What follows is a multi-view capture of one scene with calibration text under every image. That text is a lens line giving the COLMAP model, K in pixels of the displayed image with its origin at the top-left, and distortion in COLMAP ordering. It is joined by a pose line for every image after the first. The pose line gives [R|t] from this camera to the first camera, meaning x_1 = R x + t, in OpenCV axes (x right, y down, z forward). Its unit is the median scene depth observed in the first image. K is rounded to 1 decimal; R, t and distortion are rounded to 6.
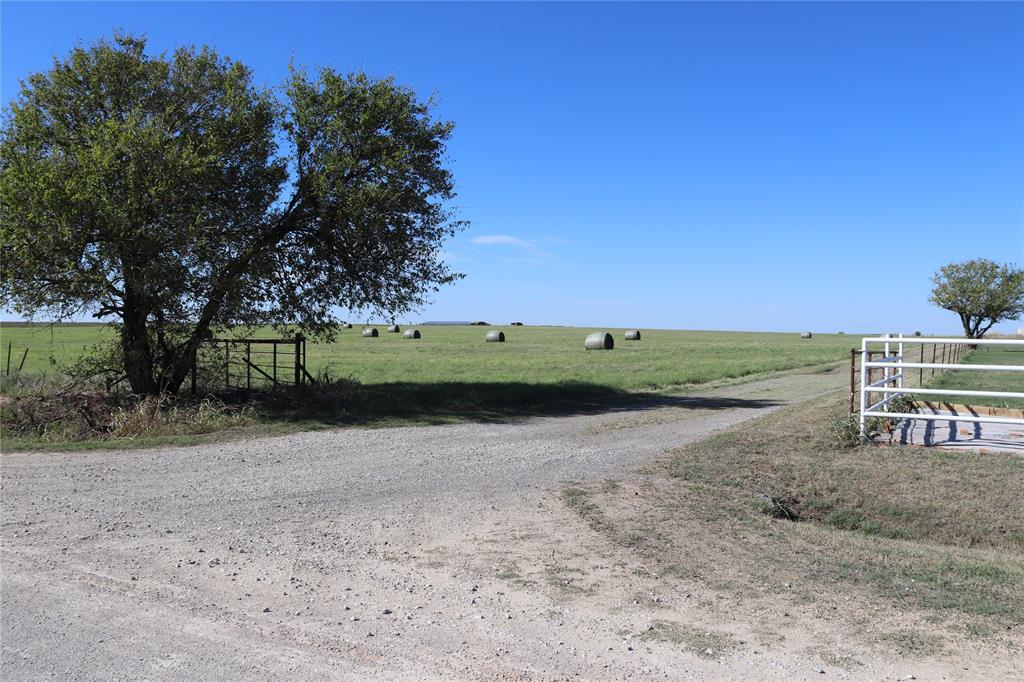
lens RADIAL K [[909.2, 0, 525.5], [0, 909.2, 337.3], [0, 0, 1]] dist [-0.216380, 0.253104]
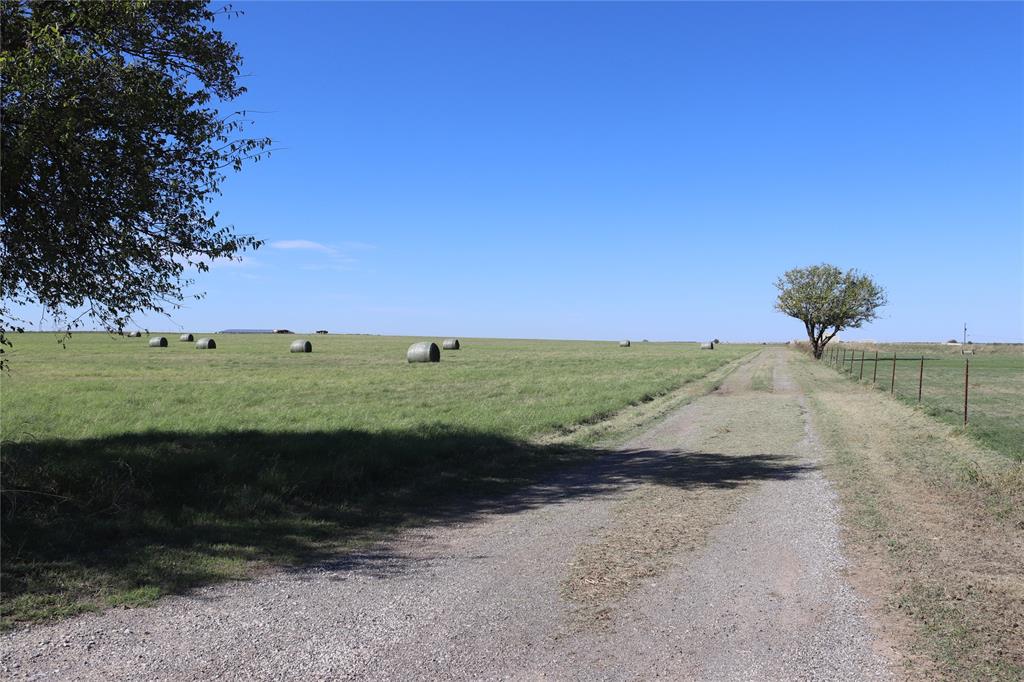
lens RADIAL K [[909.2, 0, 525.5], [0, 909.2, 337.3], [0, 0, 1]] dist [-0.216380, 0.253104]
pose [[0.977151, -0.000677, 0.212545, -0.007579], [0.002569, 0.999960, -0.008623, -0.002297], [-0.212531, 0.008972, 0.977113, 0.134355]]
